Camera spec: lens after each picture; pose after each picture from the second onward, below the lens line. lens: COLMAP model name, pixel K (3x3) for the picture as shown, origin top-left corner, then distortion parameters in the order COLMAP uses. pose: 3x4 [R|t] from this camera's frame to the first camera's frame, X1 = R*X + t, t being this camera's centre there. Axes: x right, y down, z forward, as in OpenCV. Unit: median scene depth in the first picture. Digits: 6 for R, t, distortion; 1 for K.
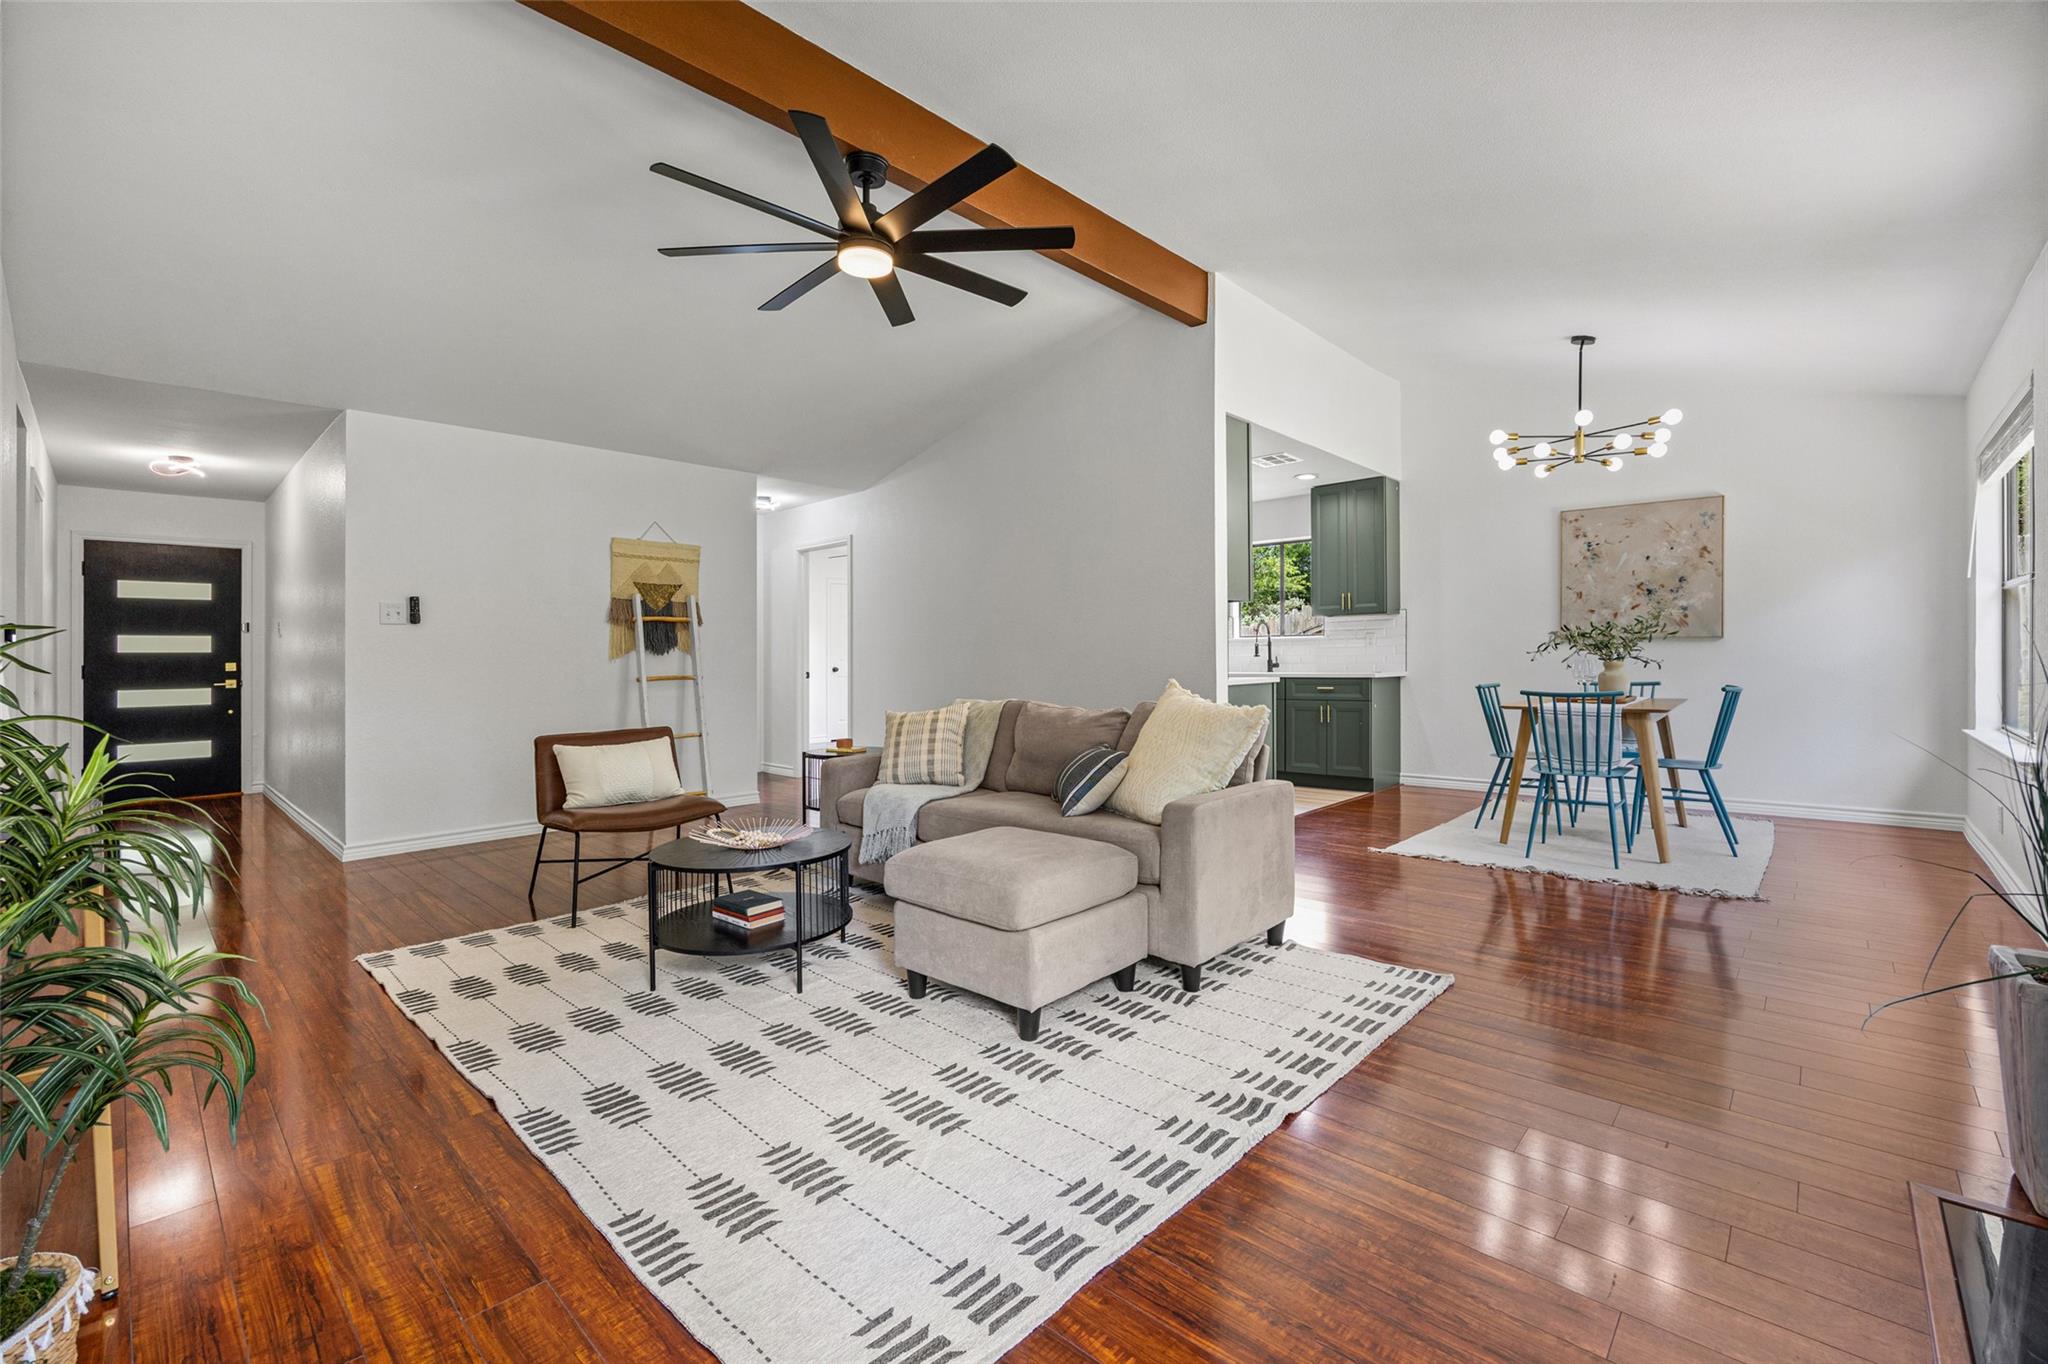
lens RADIAL K [[857.8, 0, 1031.9], [0, 857.8, 665.8], [0, 0, 1]] dist [-0.004846, -0.001599]
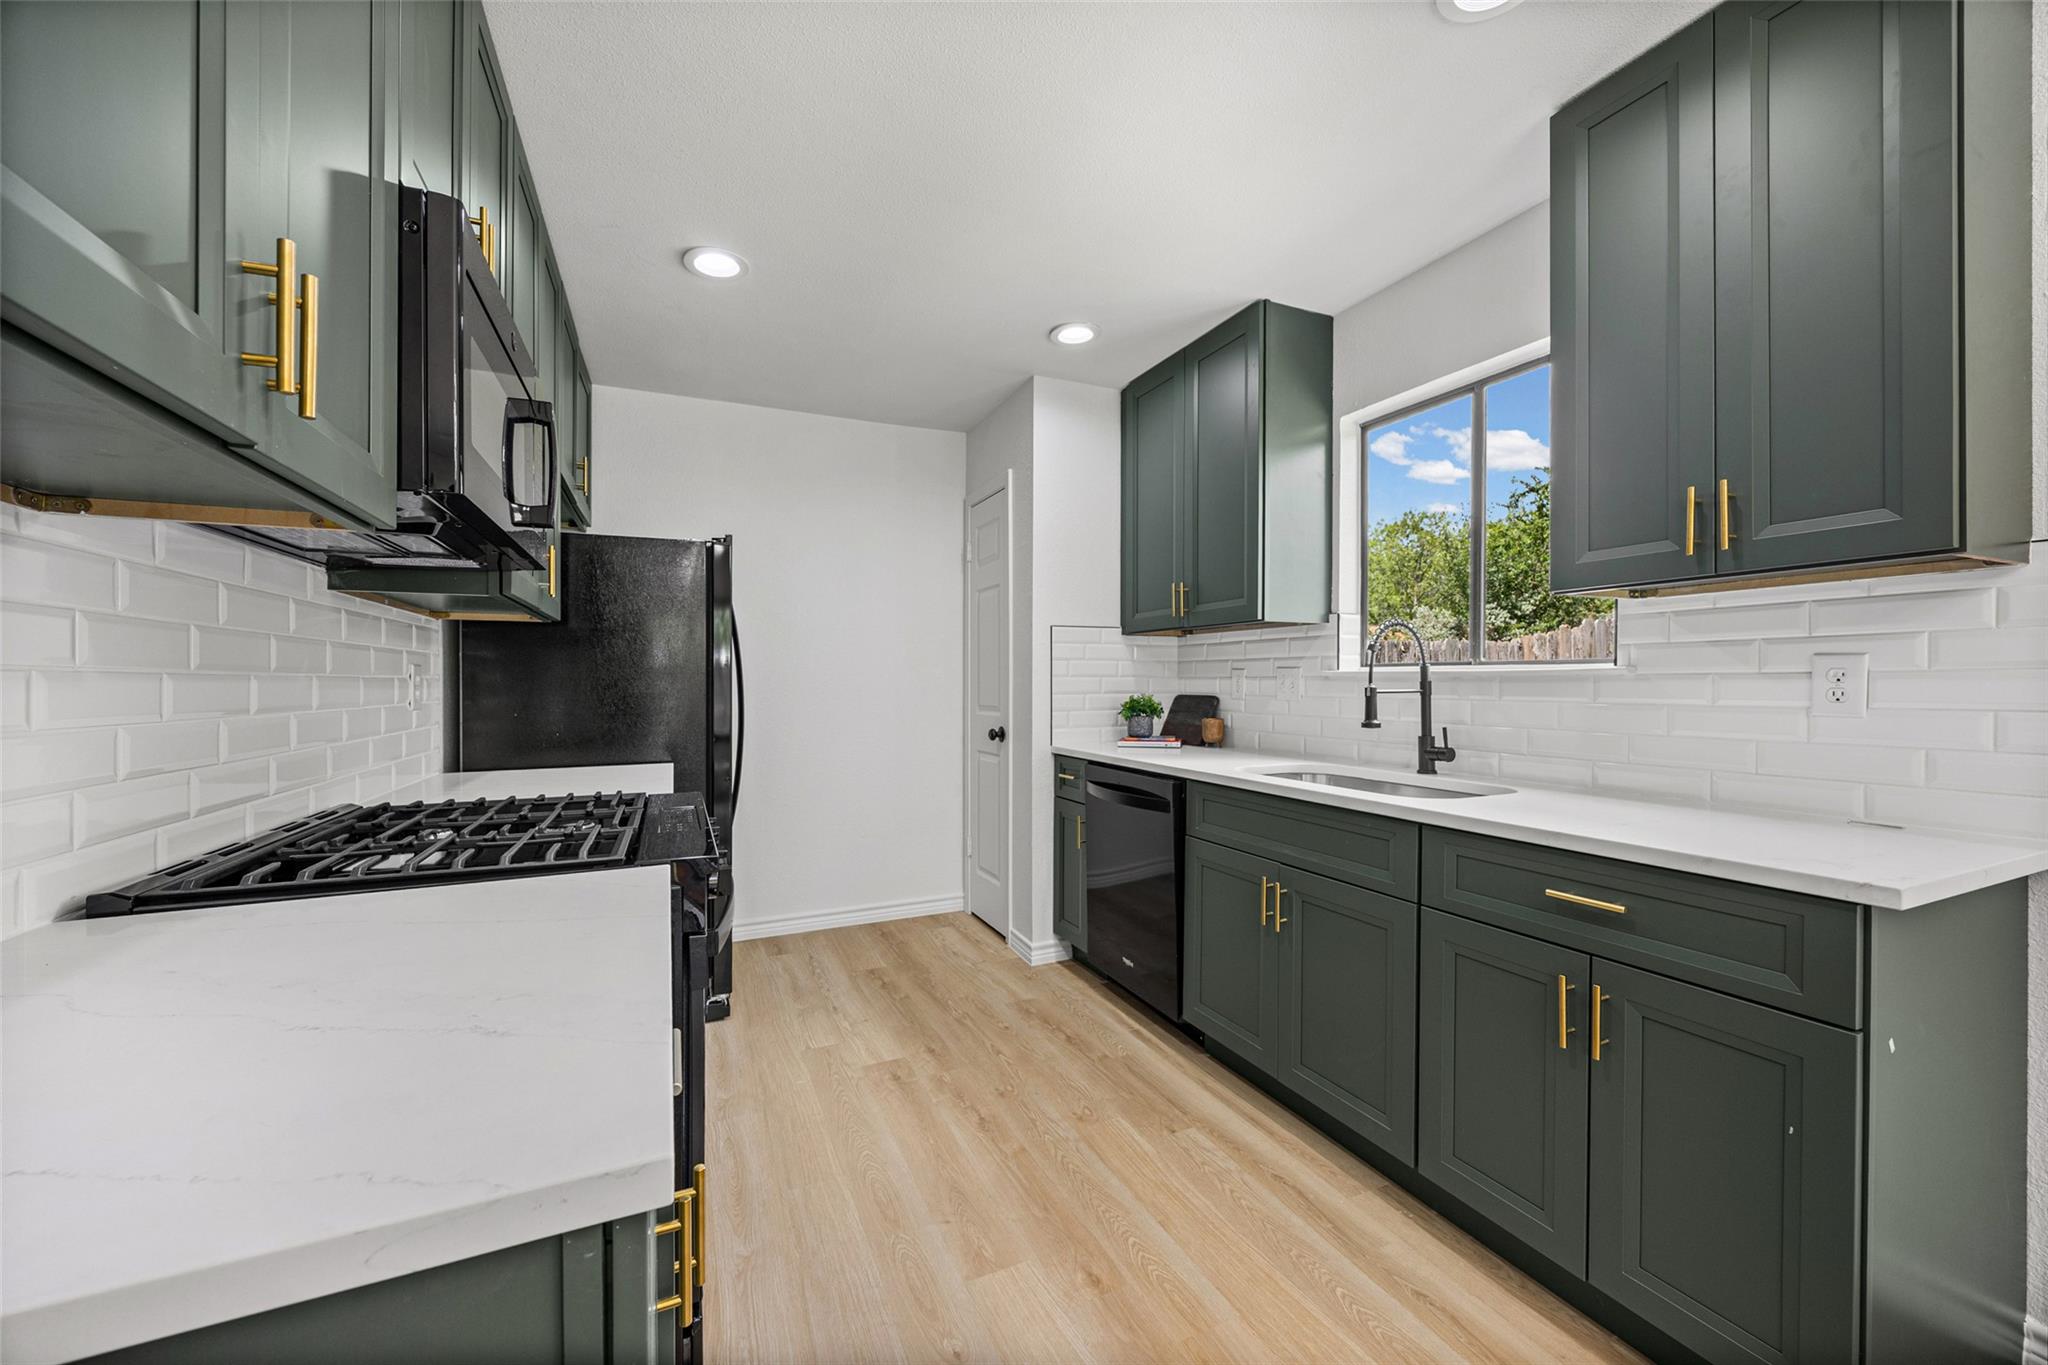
lens RADIAL K [[782.2, 0, 1010.0], [0, 782.2, 672.3], [0, 0, 1]] dist [-0.003718, -0.001647]
pose [[0.911906, 0.003732, -0.410382, 0.444992], [-0.009678, 0.999876, -0.012413, -0.045484], [0.410285, 0.015291, 0.911829, 1.150371]]
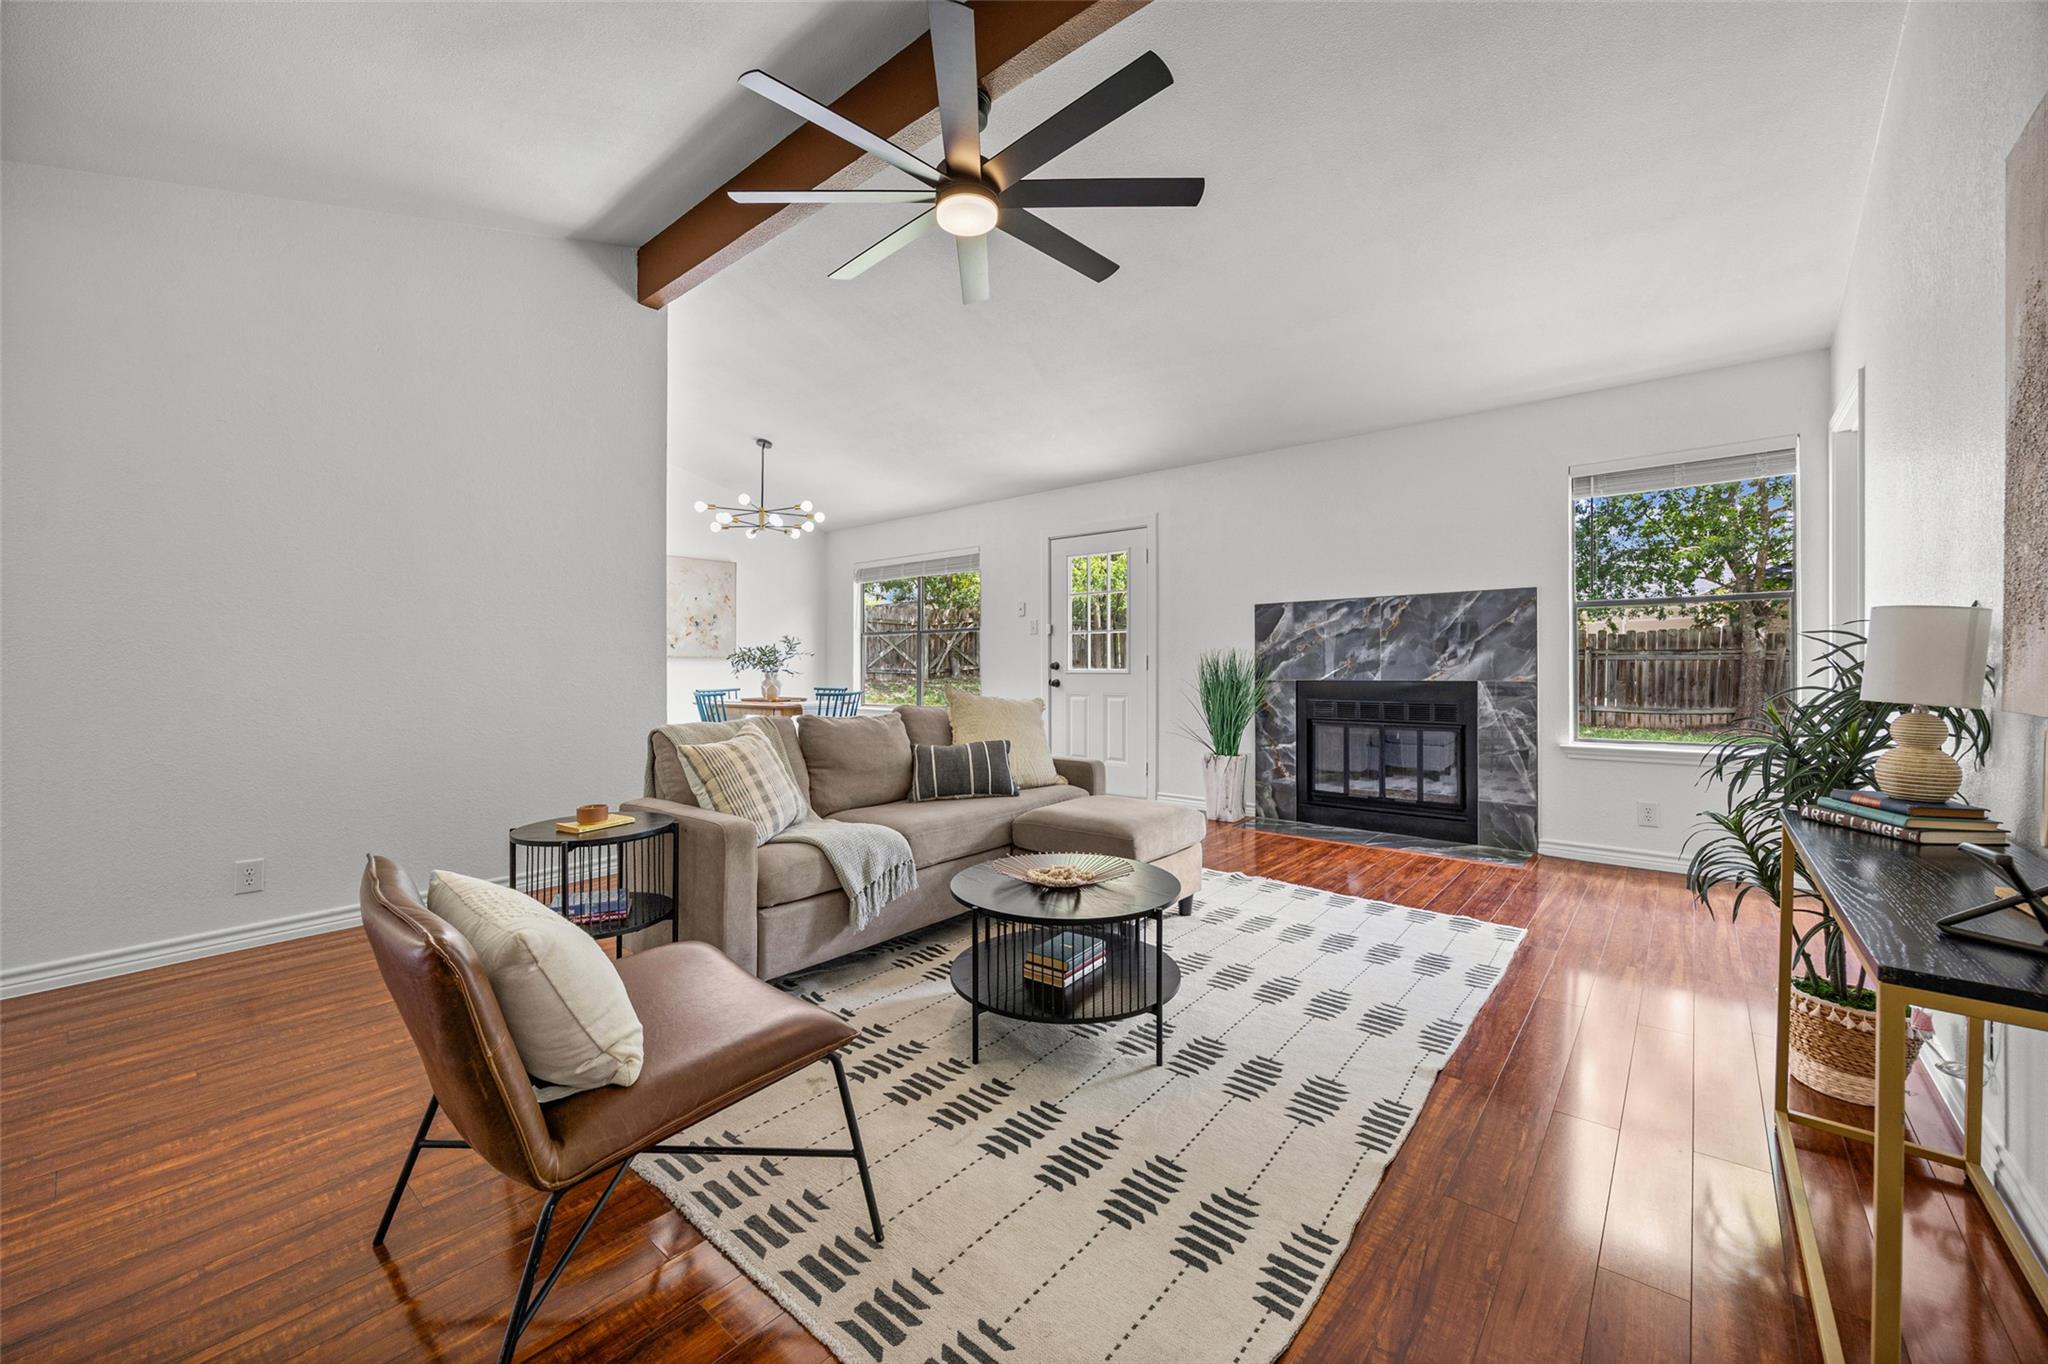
lens RADIAL K [[782.2, 0, 1007.3], [0, 782.2, 631.3], [0, 0, 1]] dist [-0.003718, -0.001647]
pose [[-0.027383, 0.052463, 0.998247, -0.736320], [0.017615, 0.998492, -0.051993, 0.000647], [-0.999470, 0.016160, -0.028266, 0.708748]]
